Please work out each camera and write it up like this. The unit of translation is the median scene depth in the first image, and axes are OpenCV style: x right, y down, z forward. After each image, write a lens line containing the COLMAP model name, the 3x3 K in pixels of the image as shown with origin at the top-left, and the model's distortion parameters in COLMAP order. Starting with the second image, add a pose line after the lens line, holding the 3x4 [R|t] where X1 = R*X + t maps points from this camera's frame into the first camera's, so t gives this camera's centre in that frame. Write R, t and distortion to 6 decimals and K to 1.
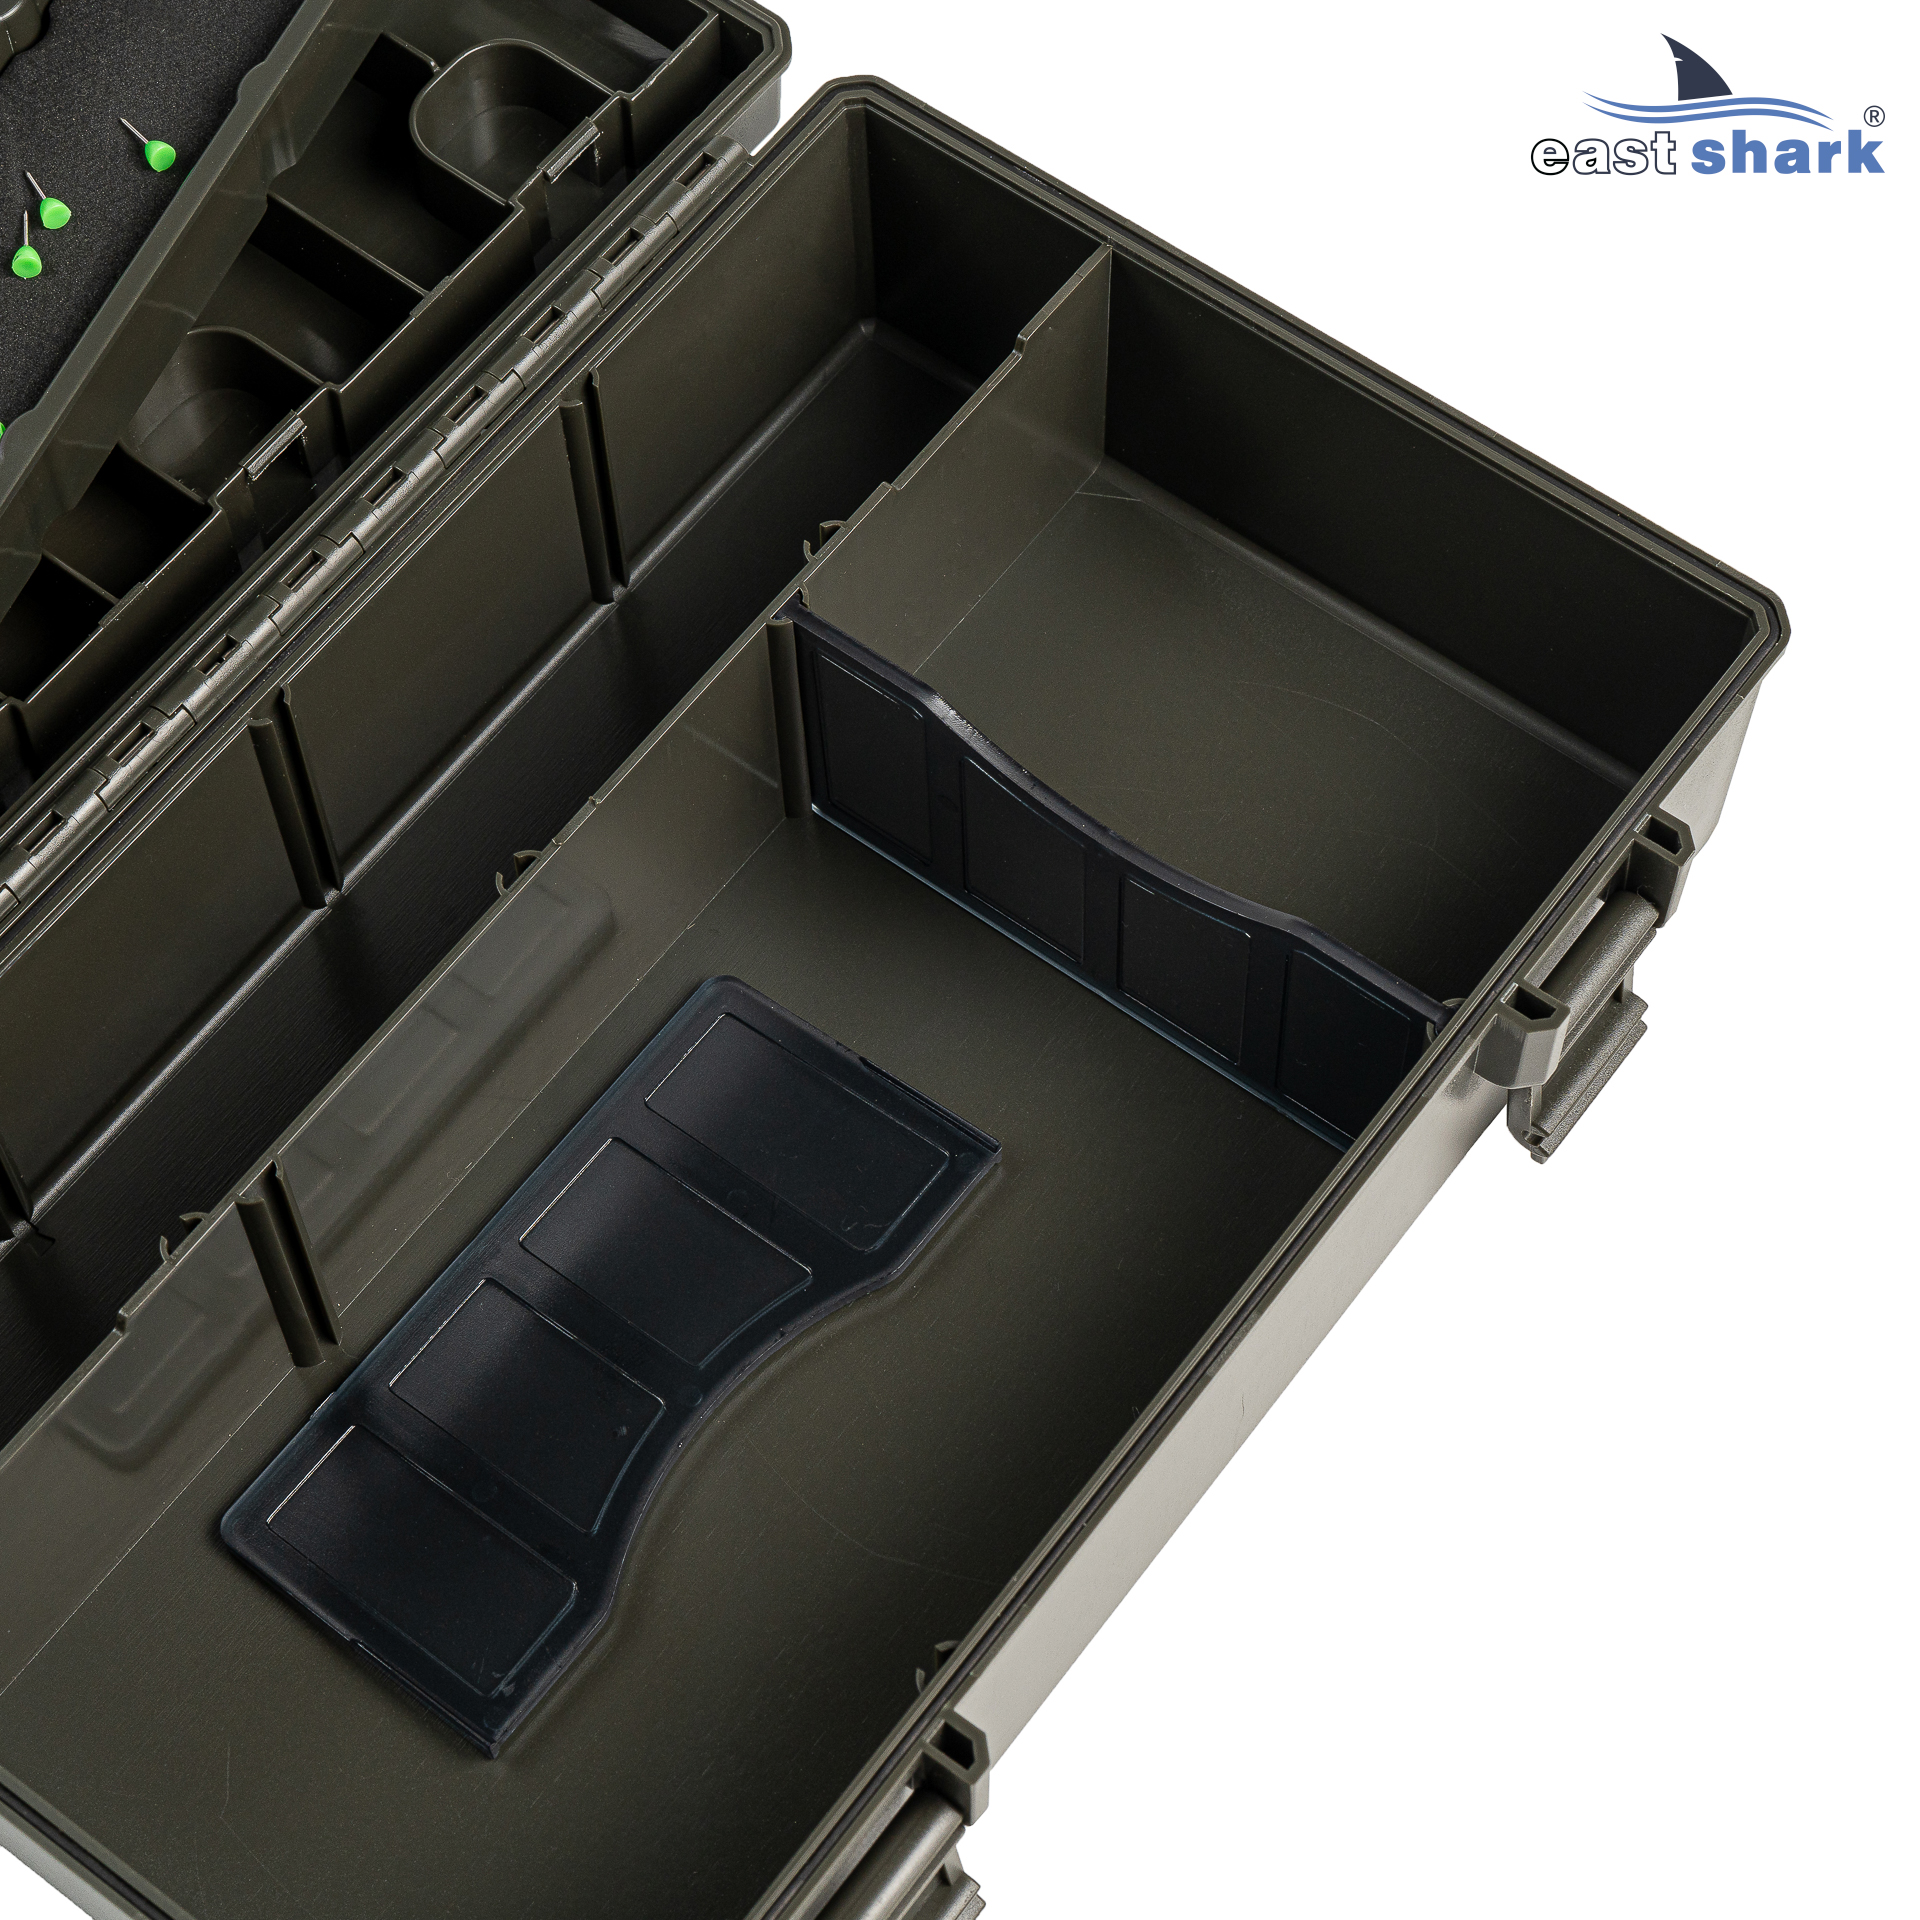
lens RADIAL K [[4251.0, 0, 960.0], [0, 4251.0, 960.0], [0, 0, 1]] dist [0.024032, -0.230344]
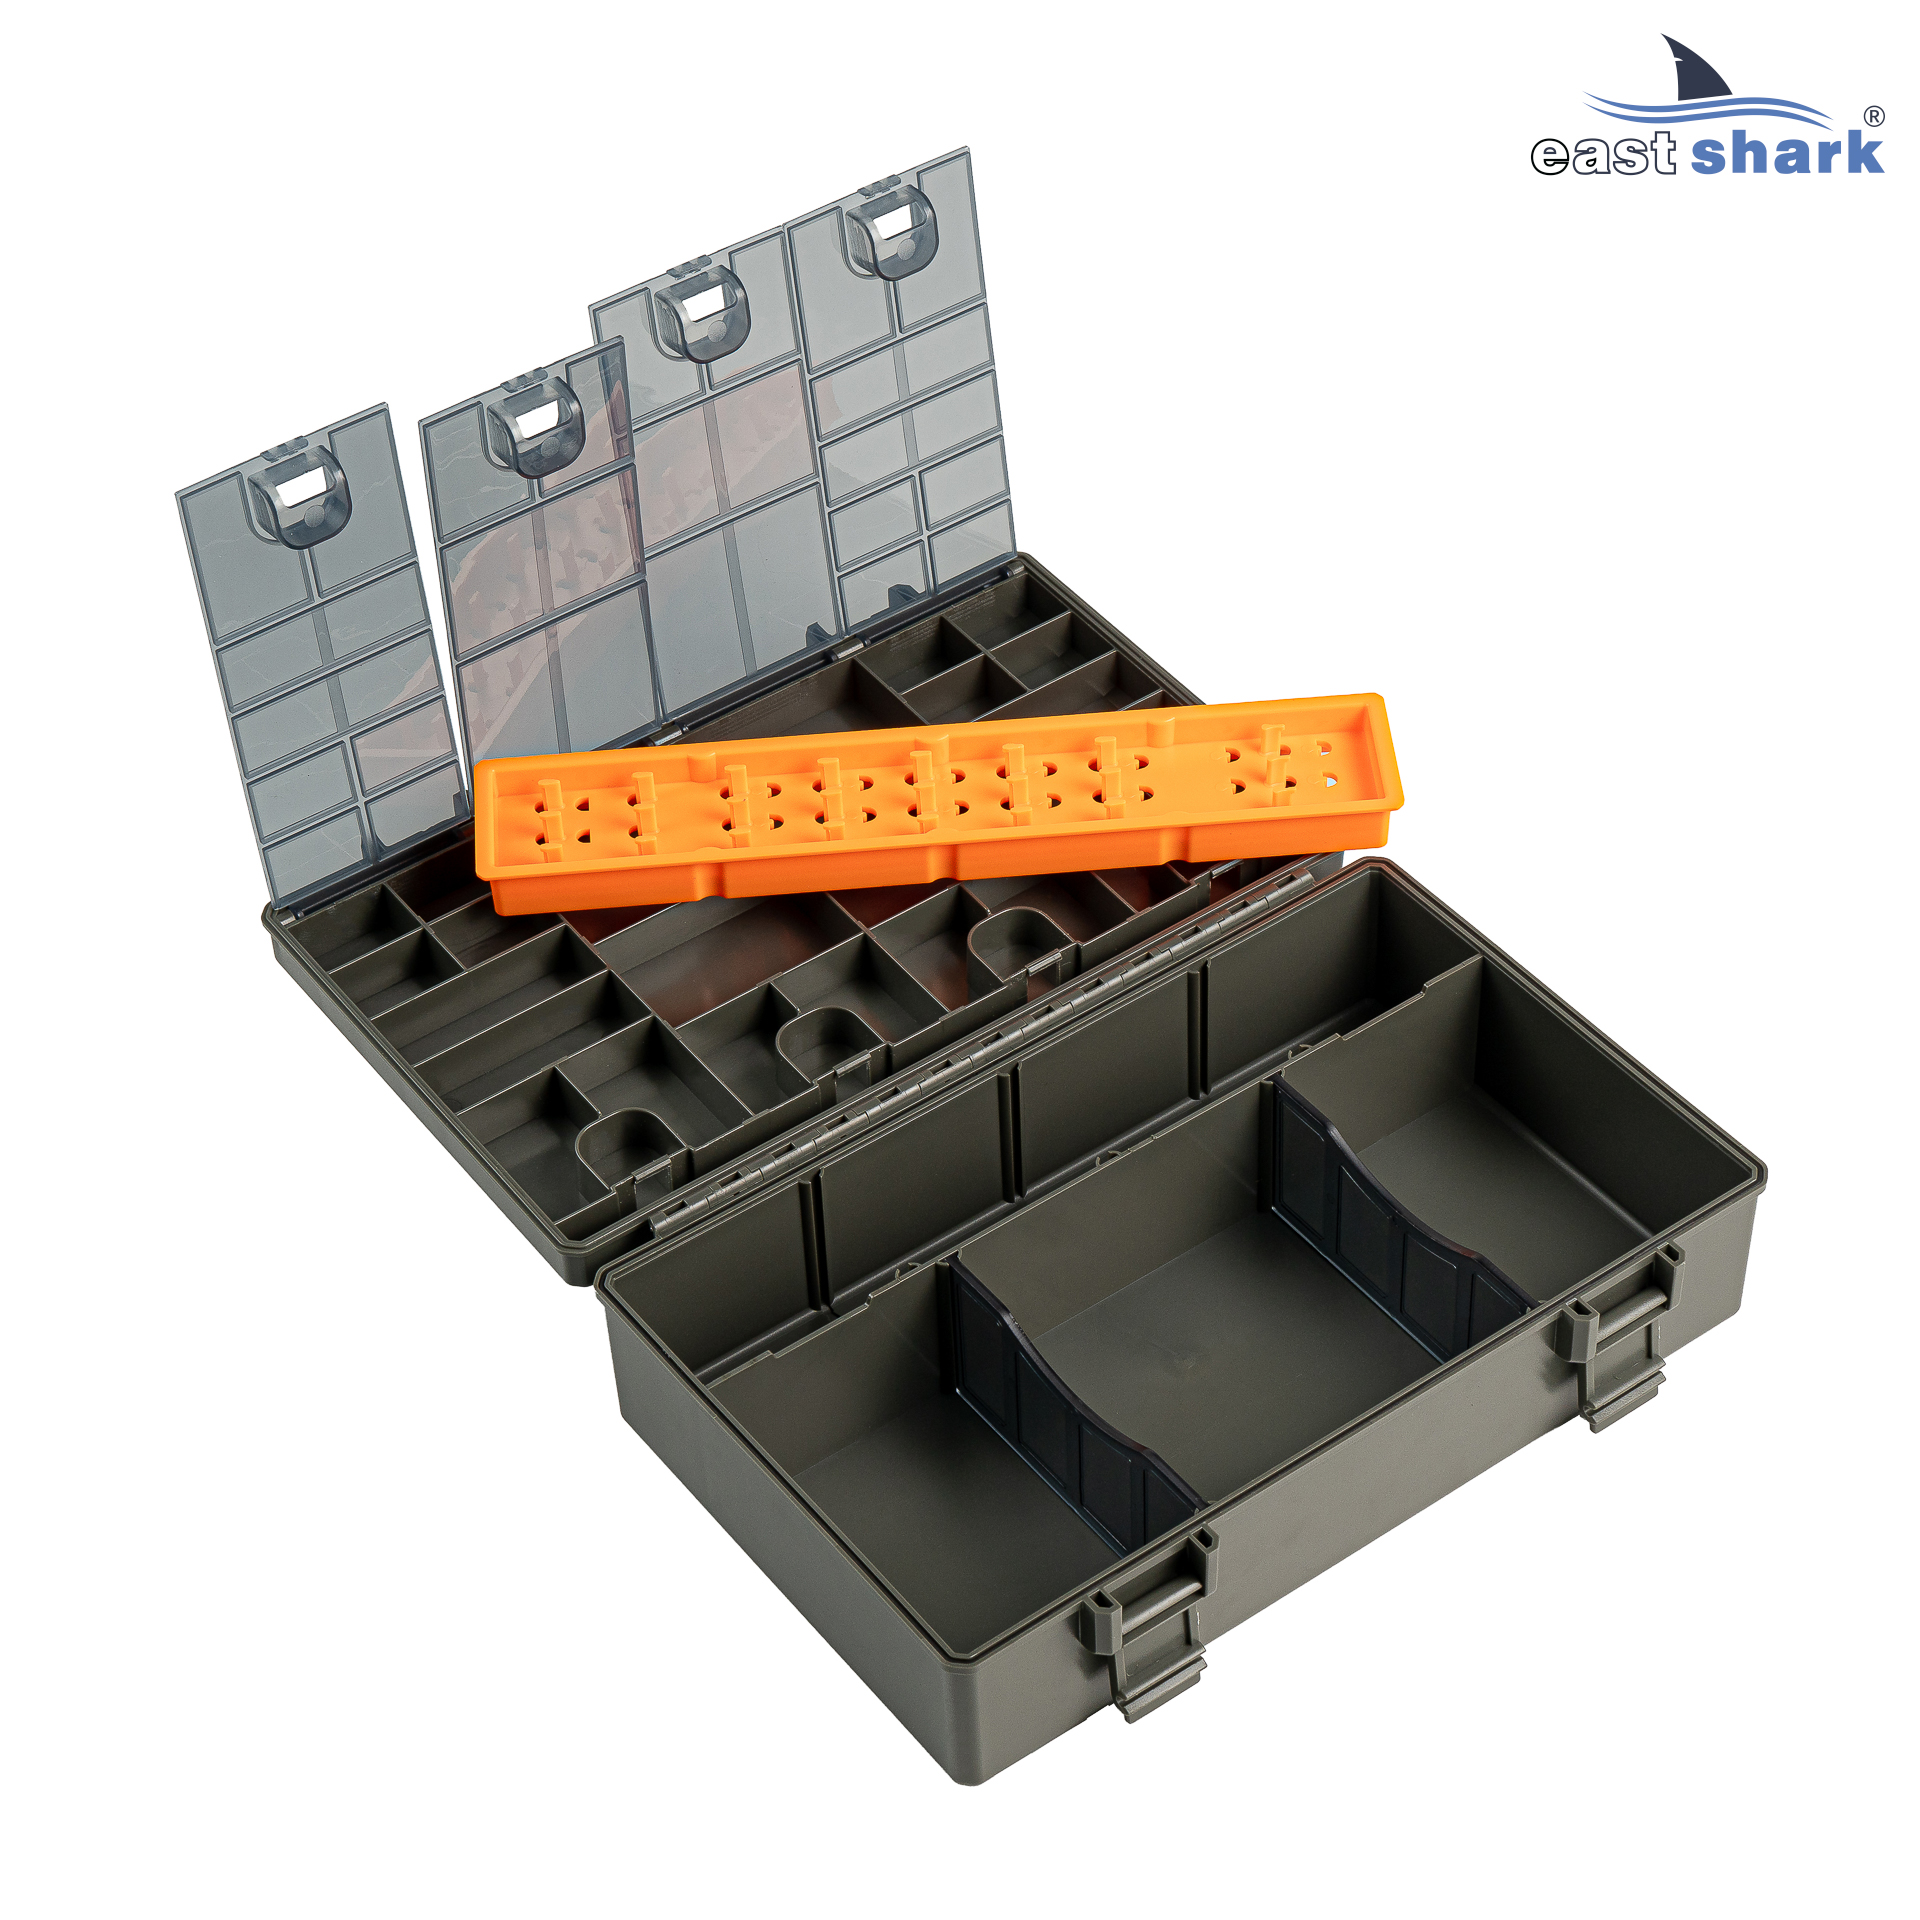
lens RADIAL K [[4581.4, 0, 1038.1], [0, 4581.4, 961.1], [0, 0, 1]] dist [0.000307, -0.927608]
pose [[0.960144, 0.183080, -0.211199, 0.292707], [-0.239452, 0.928545, -0.283667, 0.493674], [0.144174, 0.322934, 0.935376, -1.022193]]
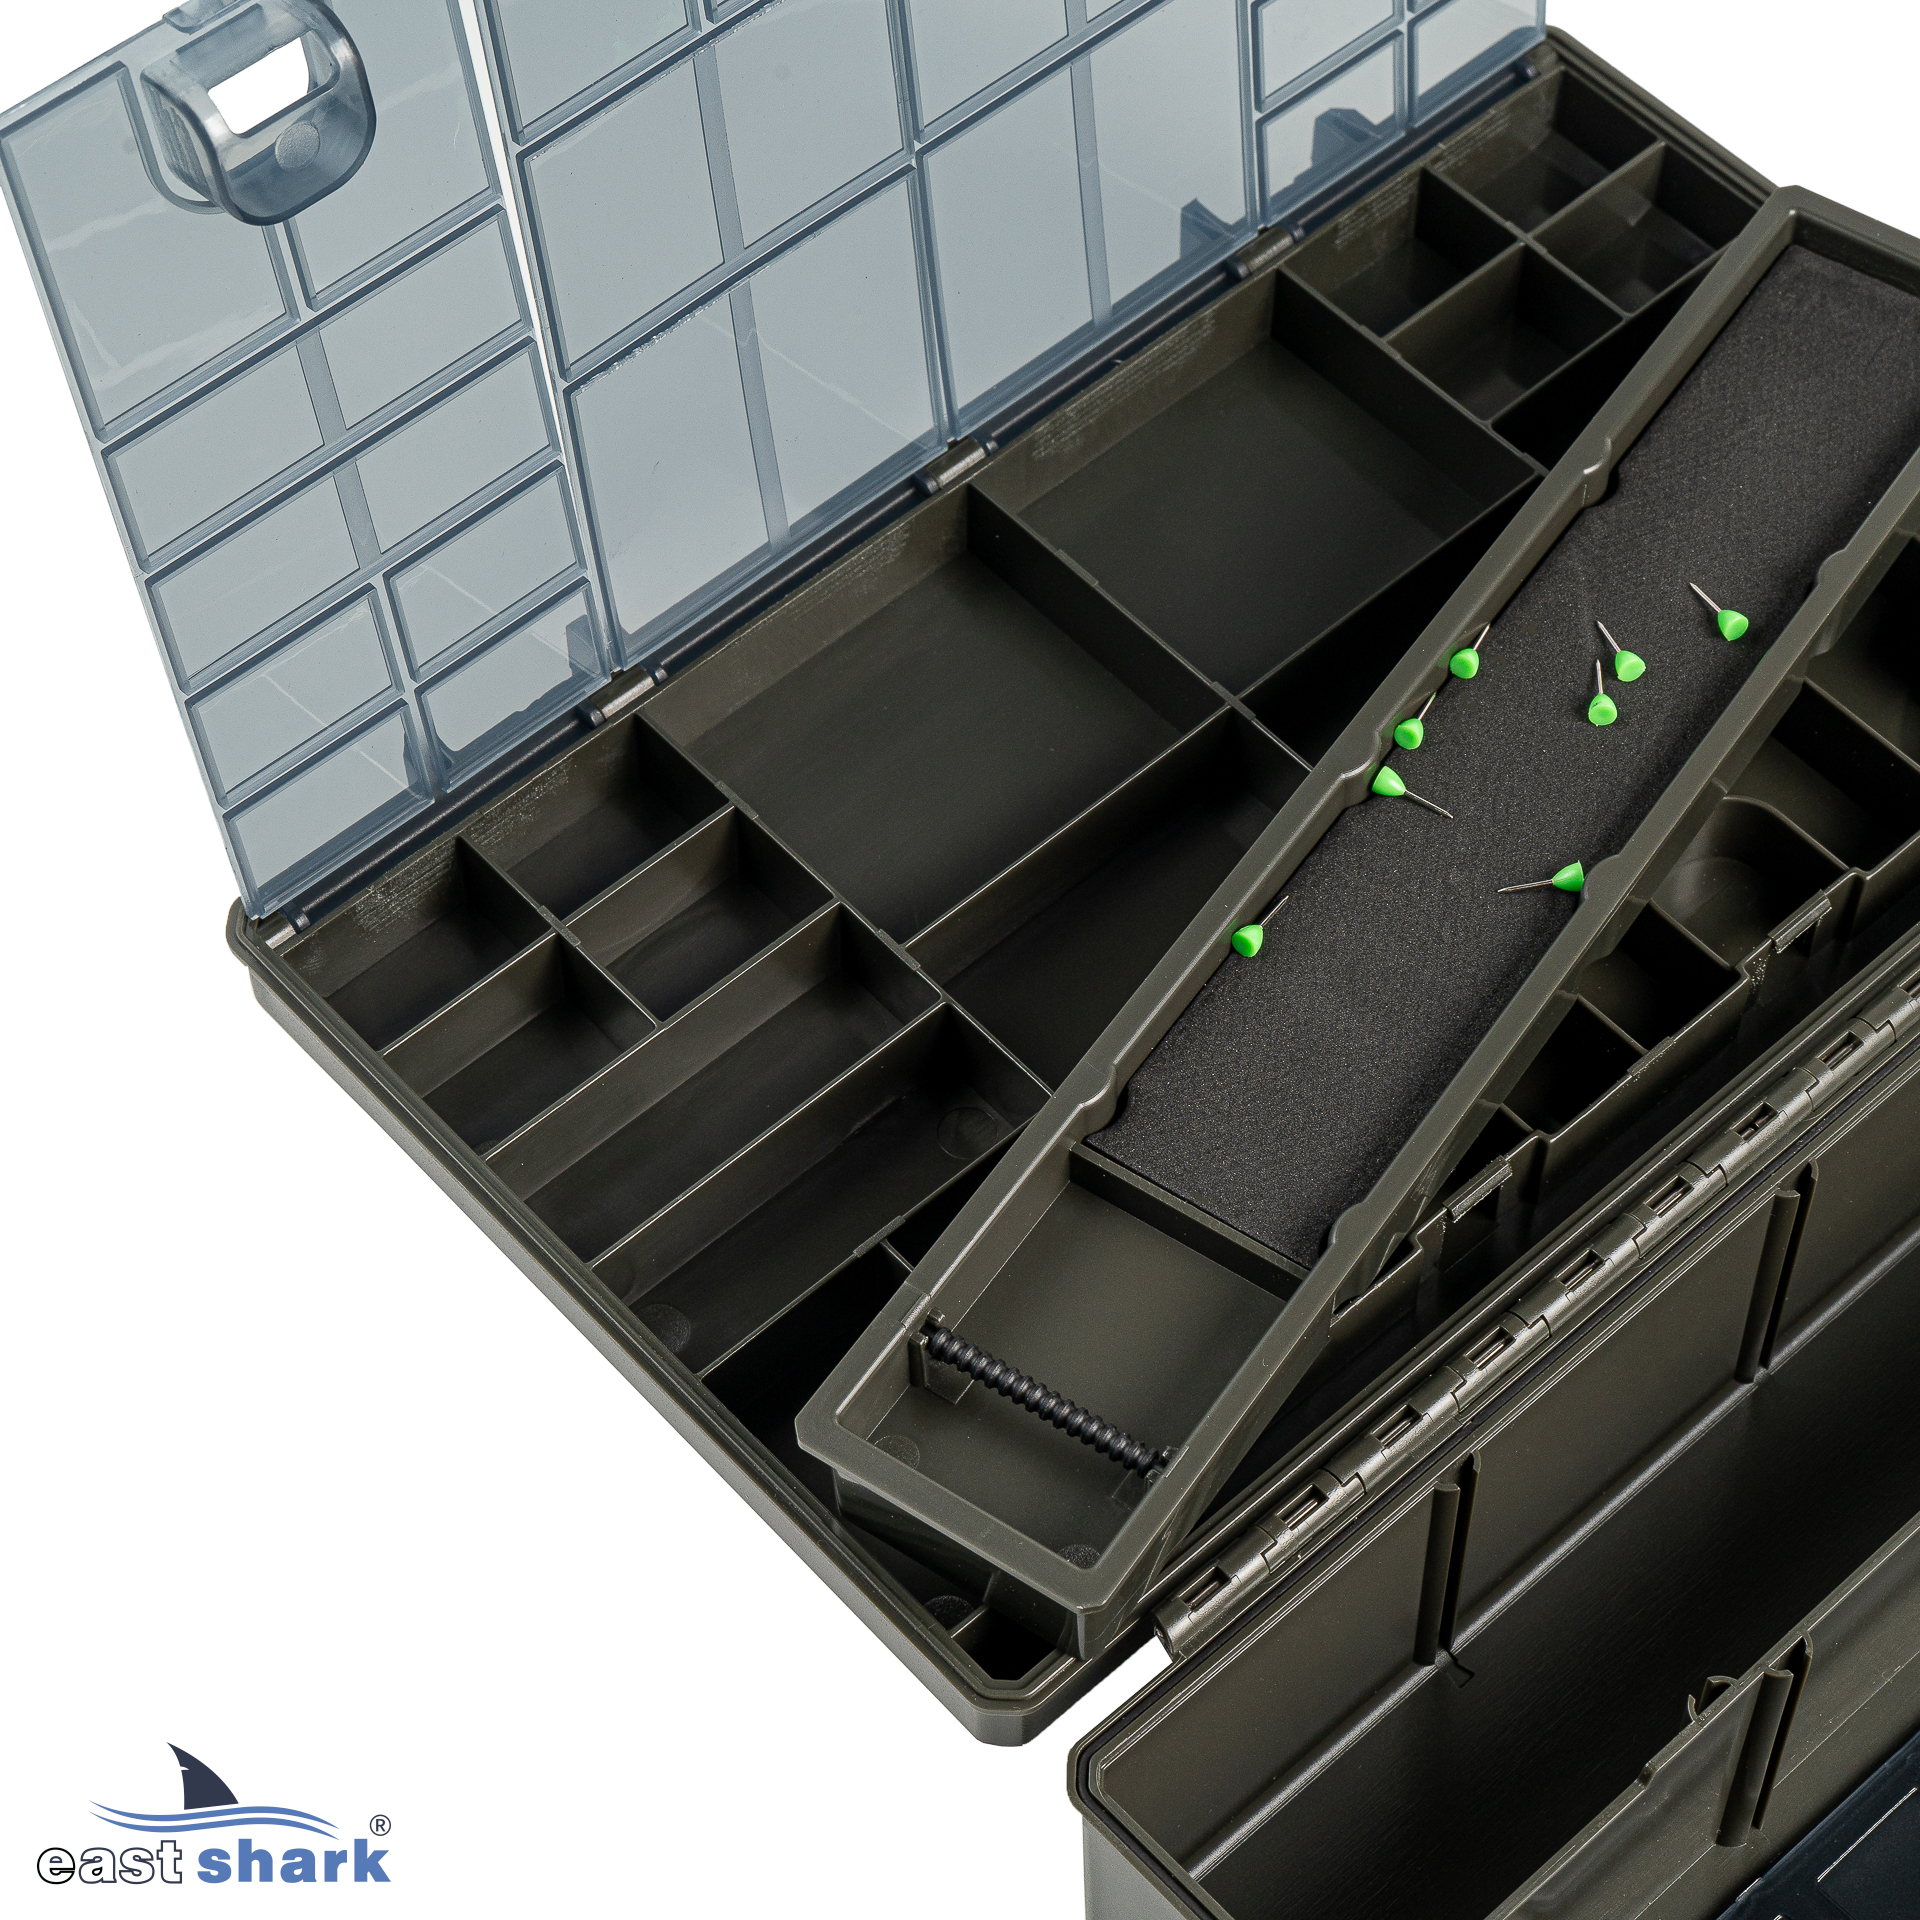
lens RADIAL K [[4251.0, 0, 960.0], [0, 4251.0, 960.0], [0, 0, 1]] dist [0.024032, -0.230344]
pose [[0.982652, 0.149351, -0.109955, -0.247564], [-0.160538, 0.981841, -0.101077, 0.022085], [0.092863, 0.116975, 0.988784, -0.014019]]
